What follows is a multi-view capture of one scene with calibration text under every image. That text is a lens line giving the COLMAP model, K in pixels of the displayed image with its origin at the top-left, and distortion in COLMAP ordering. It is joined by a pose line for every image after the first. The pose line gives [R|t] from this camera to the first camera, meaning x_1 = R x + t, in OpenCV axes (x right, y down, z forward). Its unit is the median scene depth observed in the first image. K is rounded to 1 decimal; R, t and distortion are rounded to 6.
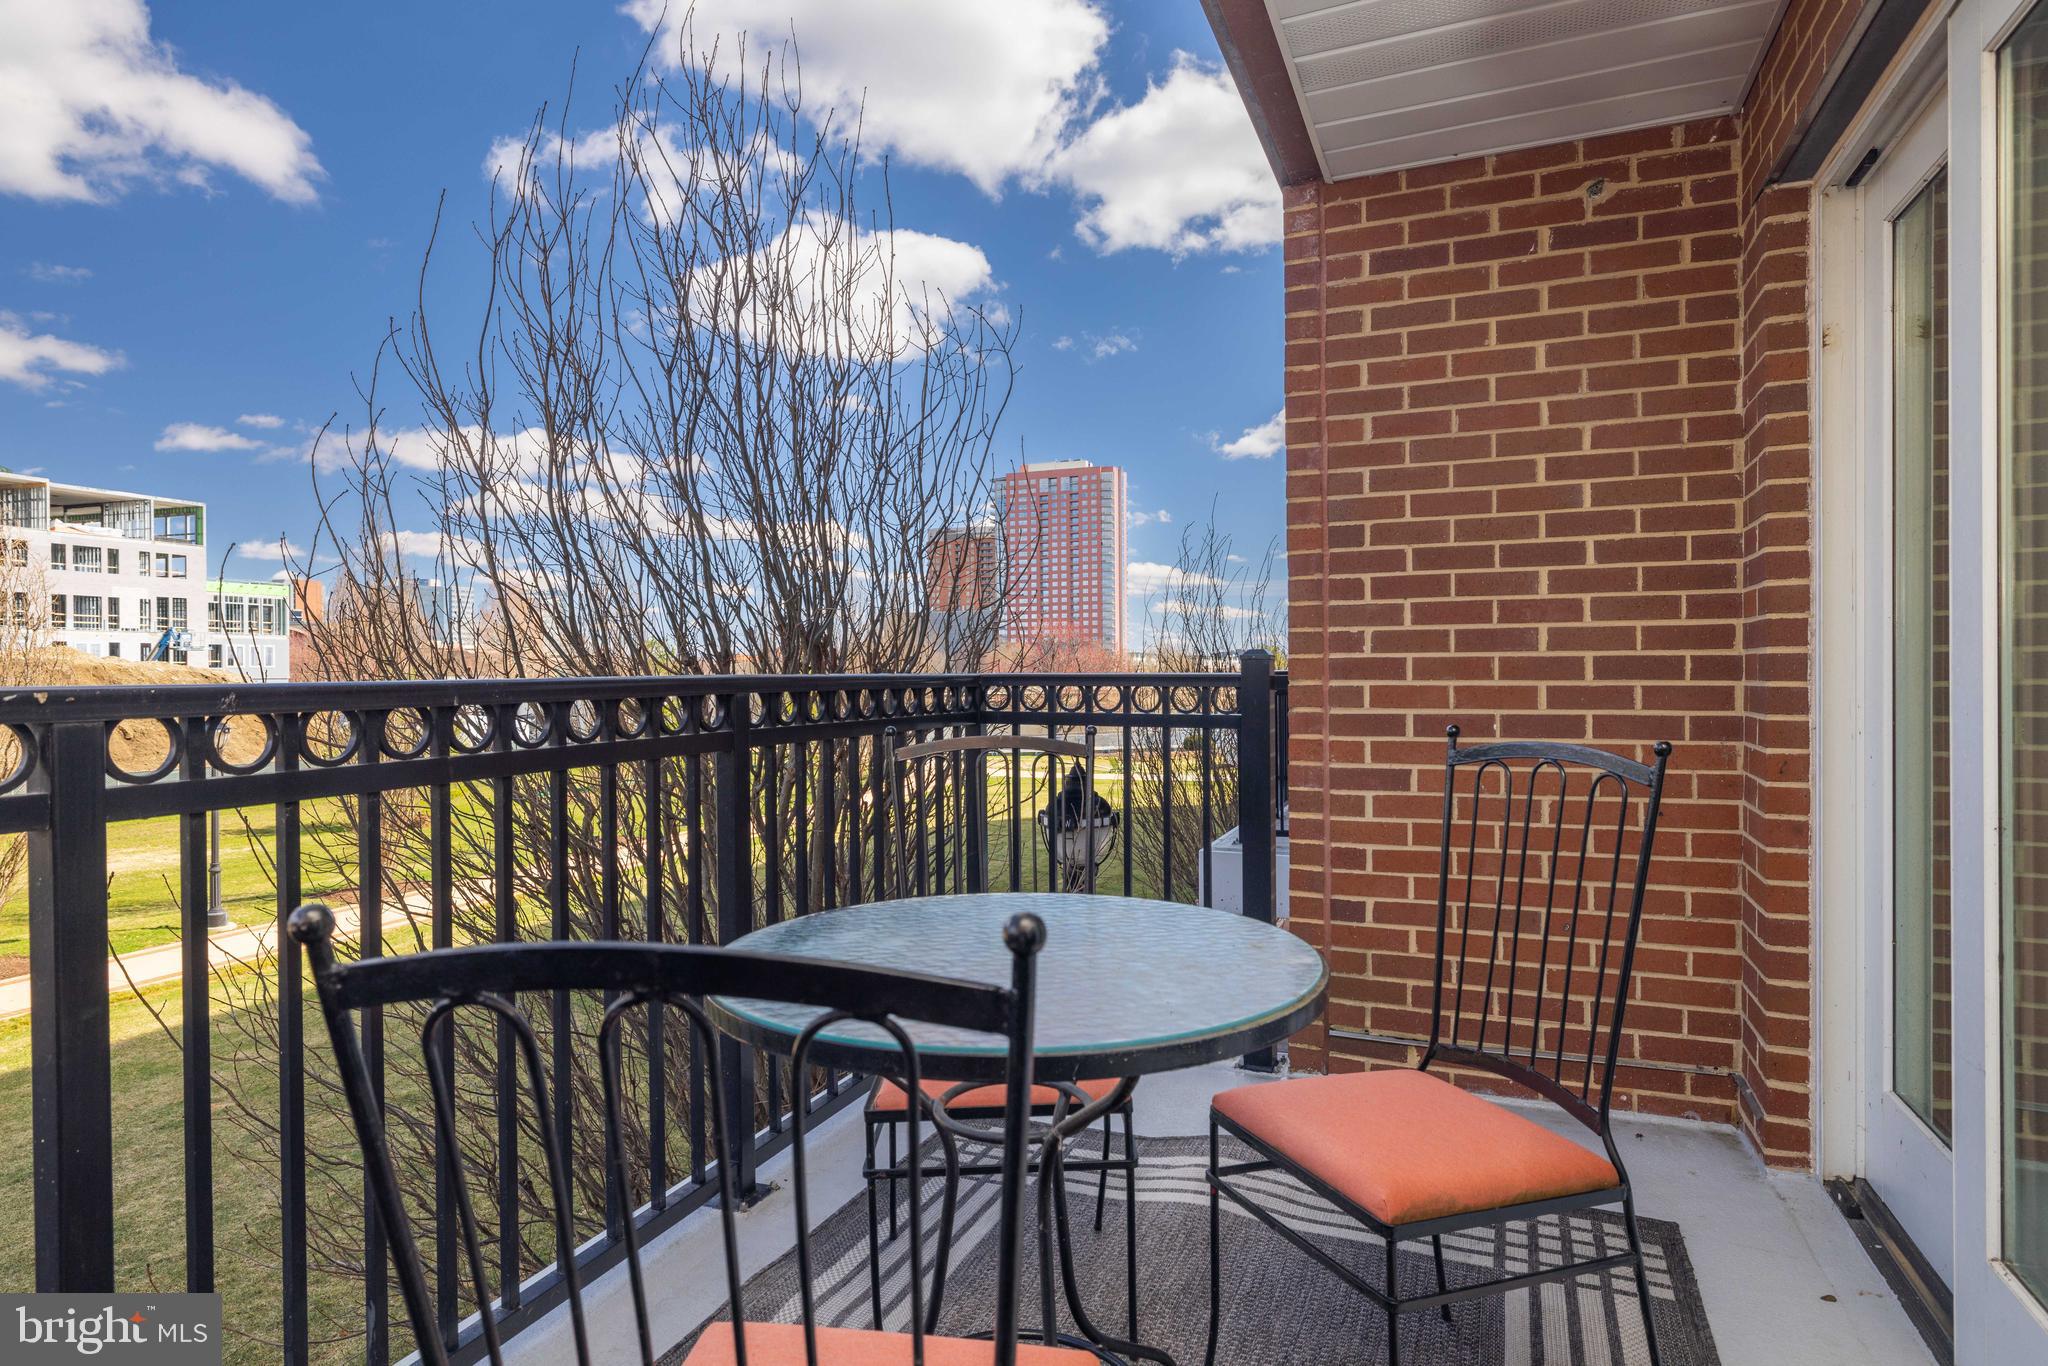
lens RADIAL K [[1135.3, 0, 1017.7], [0, 1135.3, 686.5], [0, 0, 1]] dist [-0.004590, 0.000120]
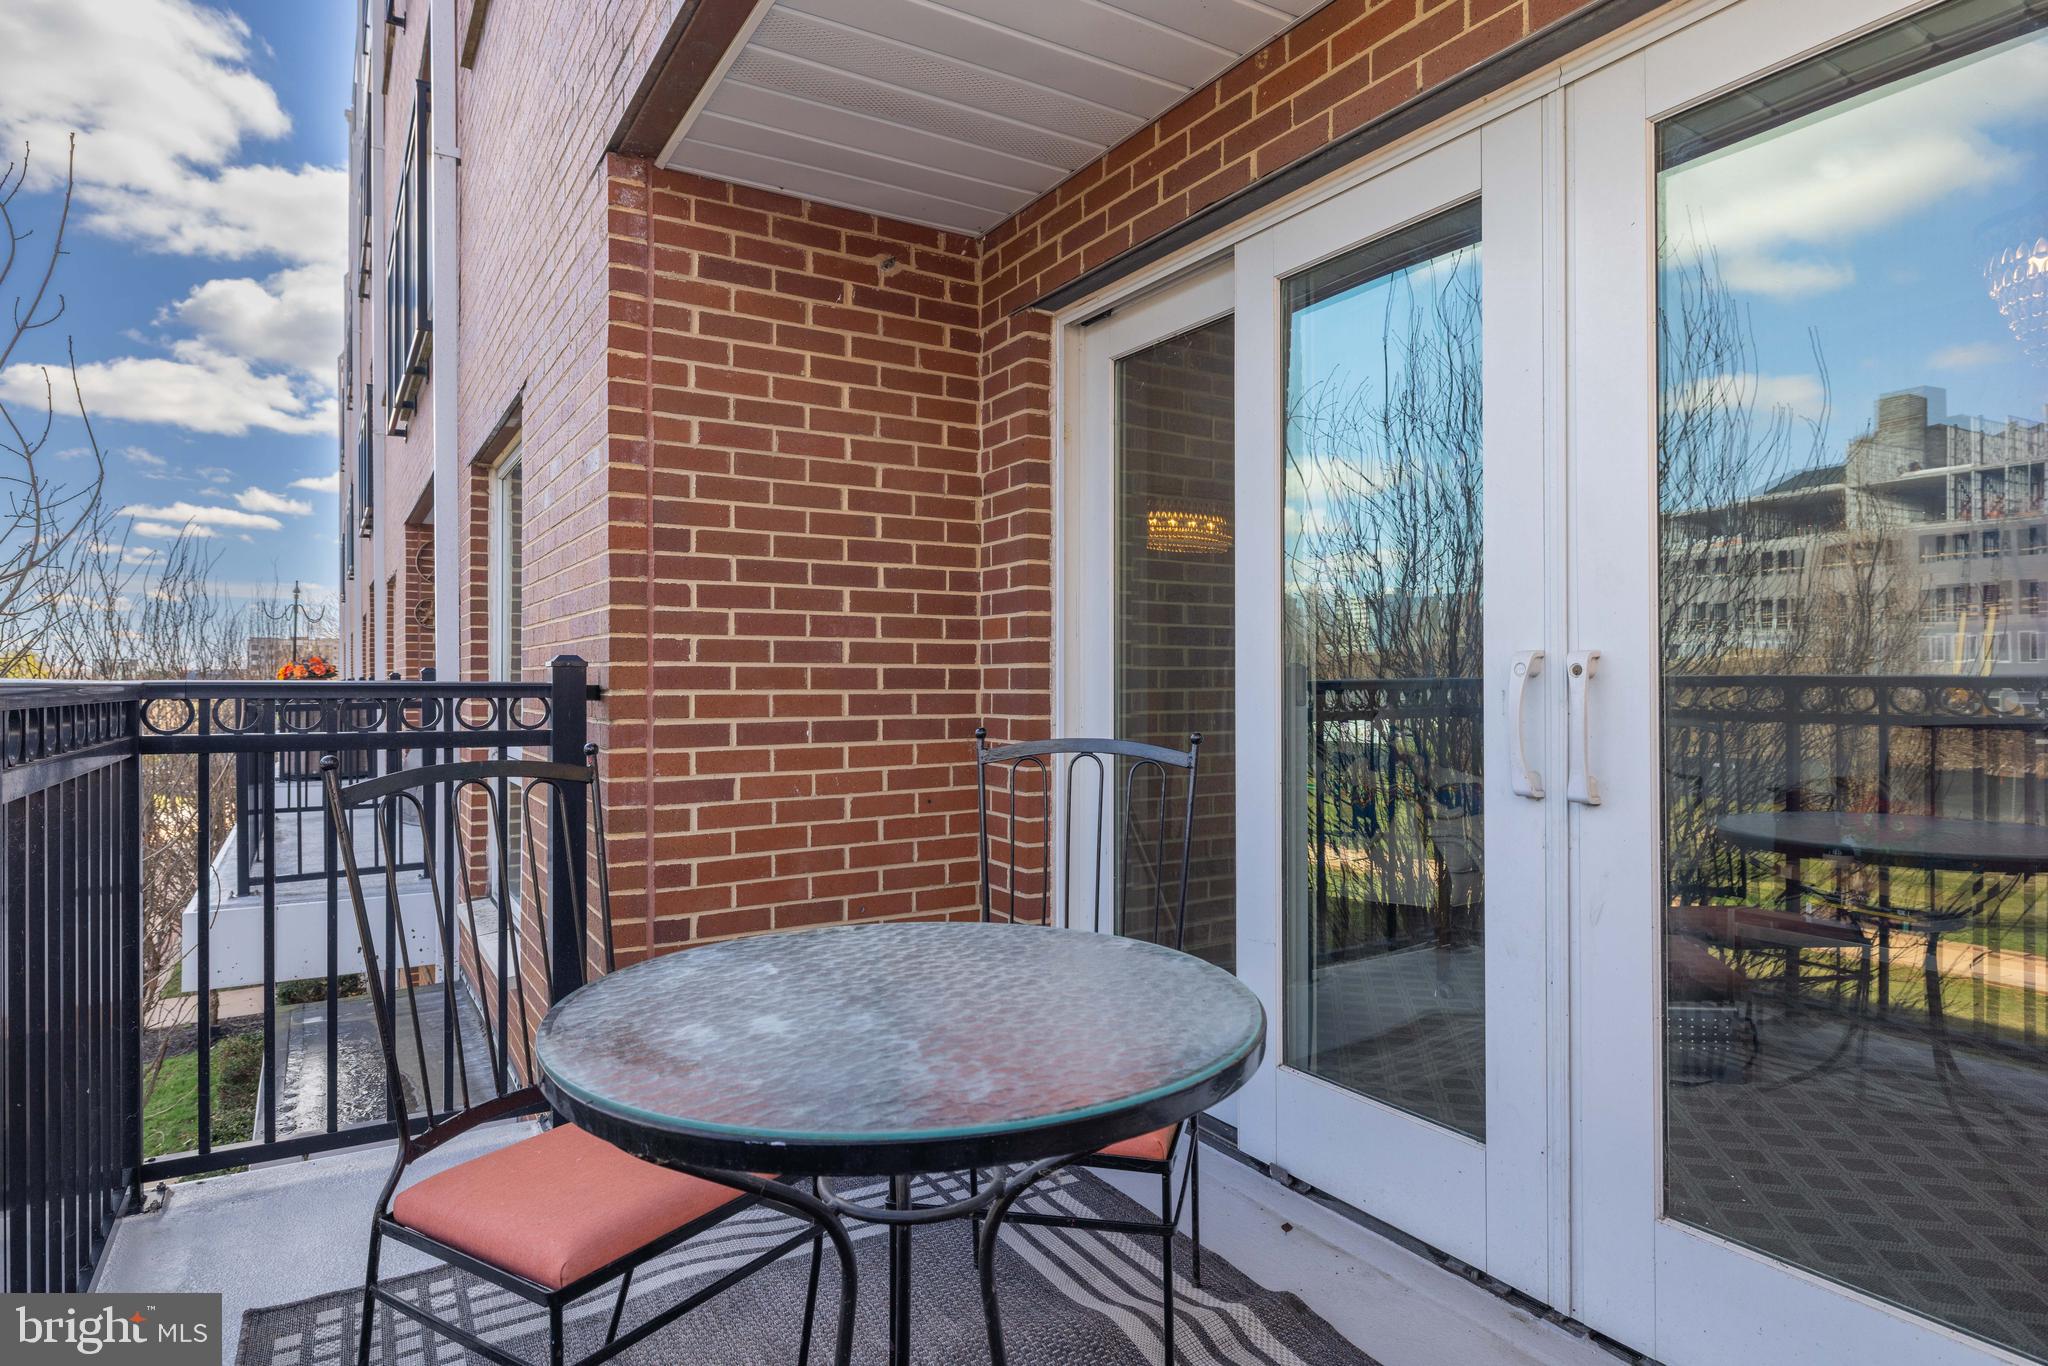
lens RADIAL K [[1135.3, 0, 1014.7], [0, 1135.3, 685.6], [0, 0, 1]] dist [-0.004590, 0.000120]
pose [[0.588905, 0.002979, 0.808197, -0.324659], [0.007812, 0.999926, -0.009378, 0.002211], [-0.808165, 0.011836, 0.588838, 0.208980]]
